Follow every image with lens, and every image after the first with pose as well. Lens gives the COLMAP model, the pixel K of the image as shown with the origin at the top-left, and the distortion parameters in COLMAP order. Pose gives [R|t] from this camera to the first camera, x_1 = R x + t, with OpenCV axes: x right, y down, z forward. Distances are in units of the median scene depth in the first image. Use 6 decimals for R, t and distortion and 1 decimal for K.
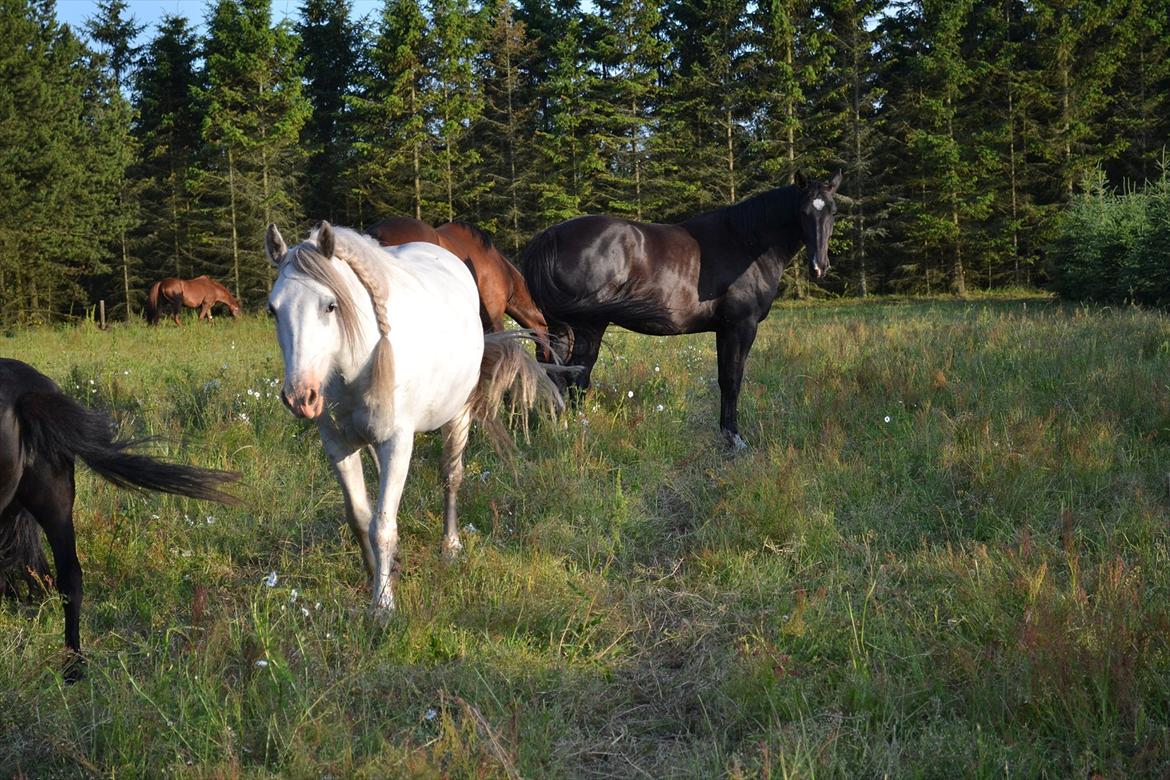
lens RADIAL K [[2425.0, 0, 577.8], [0, 2425.0, 383.3], [0, 0, 1]] dist [0.031917, 0.000000]
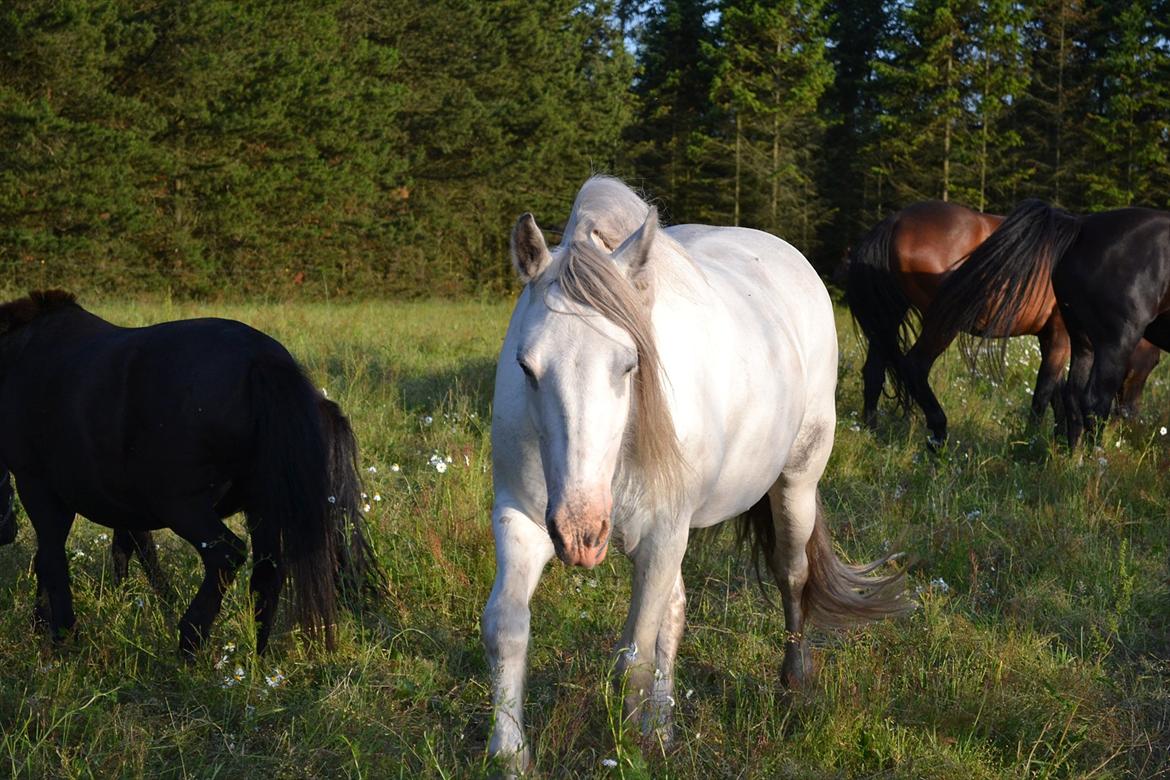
lens RADIAL K [[2695.6, 0, 588.4], [0, 2695.6, 398.1], [0, 0, 1]] dist [0.043333, 0.000000]
pose [[0.978325, 0.078529, -0.191609, 0.001040], [-0.077545, 0.996909, 0.012639, -0.000493], [0.192009, 0.002494, 0.981390, 0.013986]]
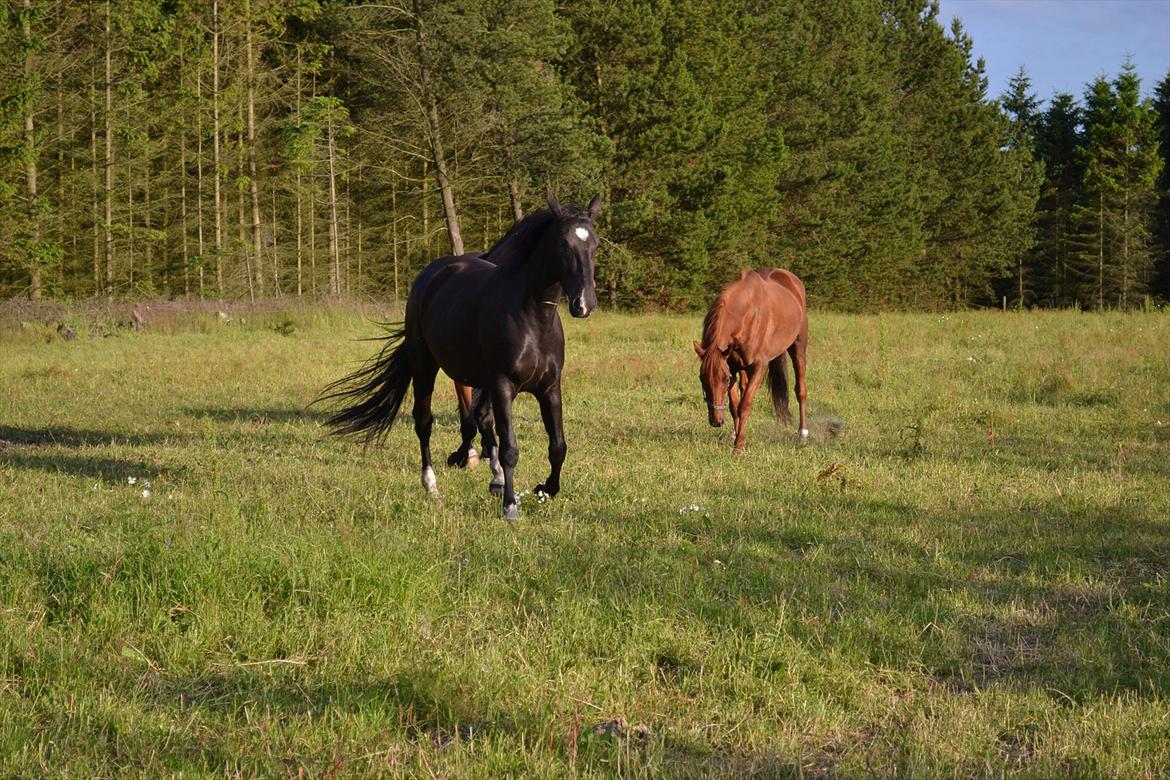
lens RADIAL K [[2695.6, 0, 589.8], [0, 2695.6, 397.3], [0, 0, 1]] dist [0.043333, 0.000000]
pose [[0.964251, 0.055372, -0.259142, -0.018946], [-0.056050, 0.998417, 0.004774, 0.029969], [0.258996, 0.009921, 0.965827, -0.568441]]
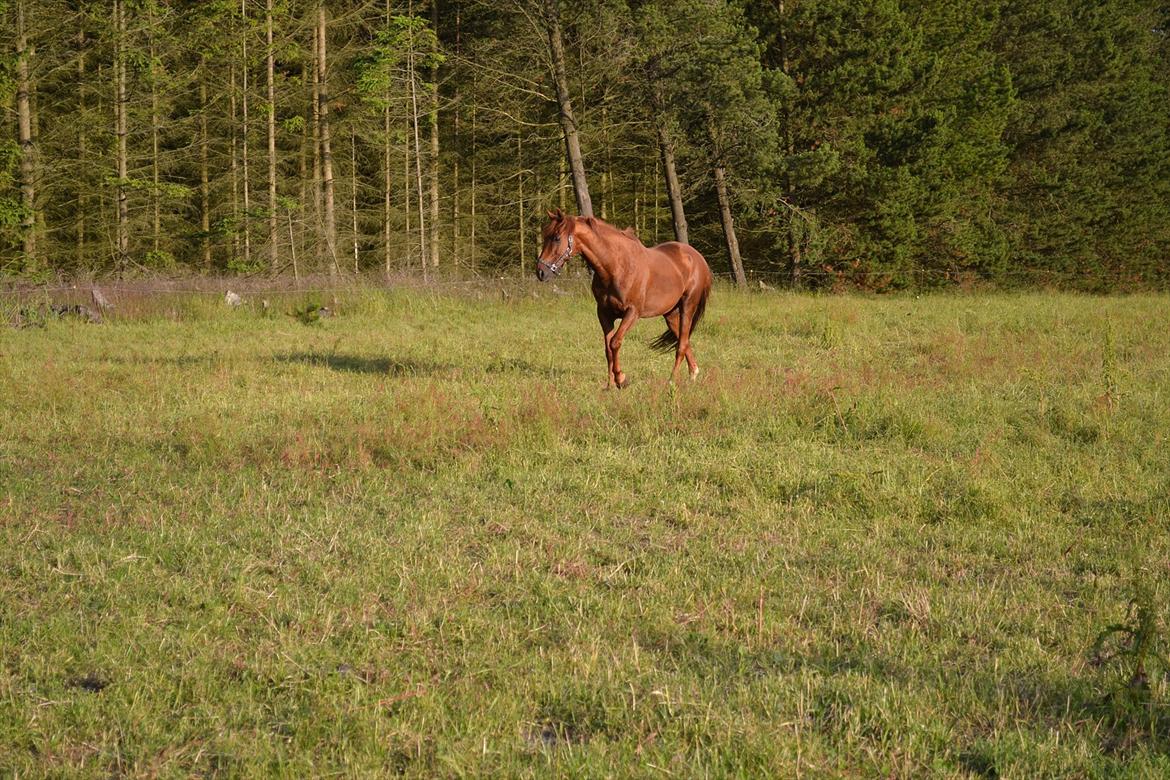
lens RADIAL K [[2695.6, 0, 592.0], [0, 2695.6, 384.0], [0, 0, 1]] dist [0.043333, 0.000000]
pose [[0.935274, 0.063293, -0.348220, -0.043801], [-0.061990, 0.997966, 0.014896, 0.022322], [0.348454, 0.007654, 0.937294, -0.386435]]
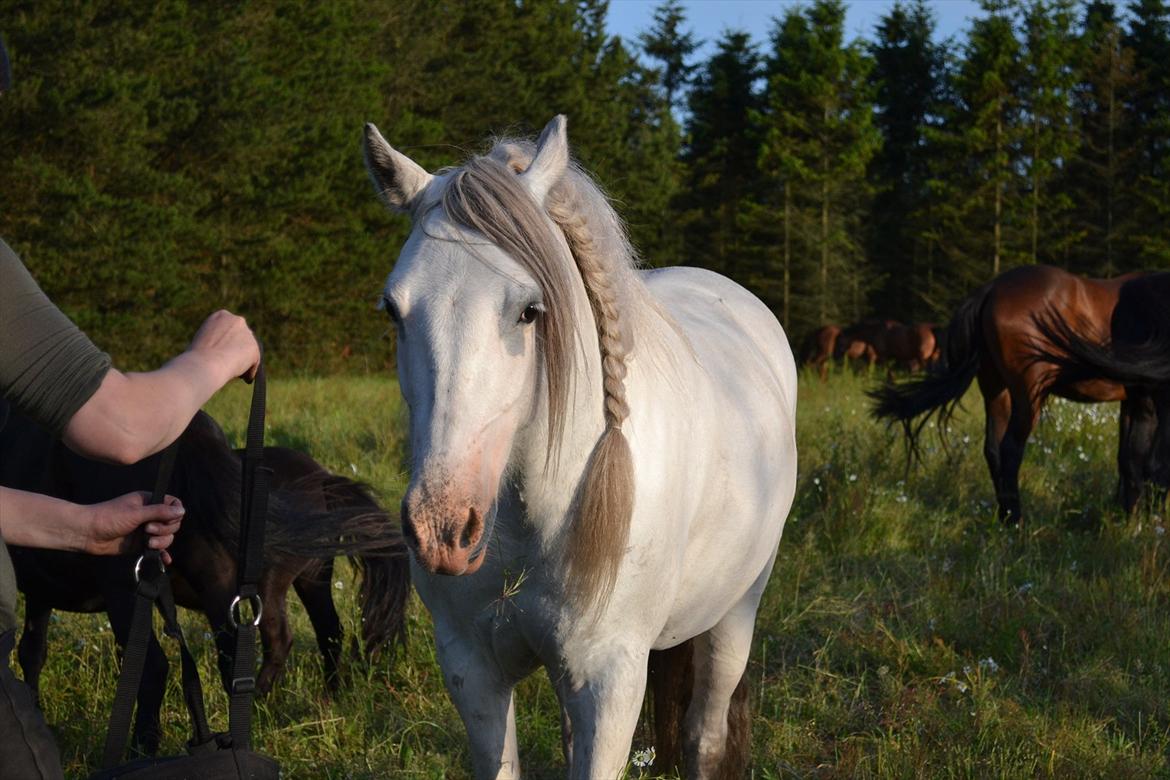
lens RADIAL K [[2695.6, 0, 592.8], [0, 2695.6, 379.0], [0, 0, 1]] dist [0.043333, 0.000000]
pose [[0.975576, 0.057897, -0.211894, 0.000791], [-0.063455, 0.997794, -0.019521, -0.000413], [0.210297, 0.032490, 0.977098, 0.021014]]
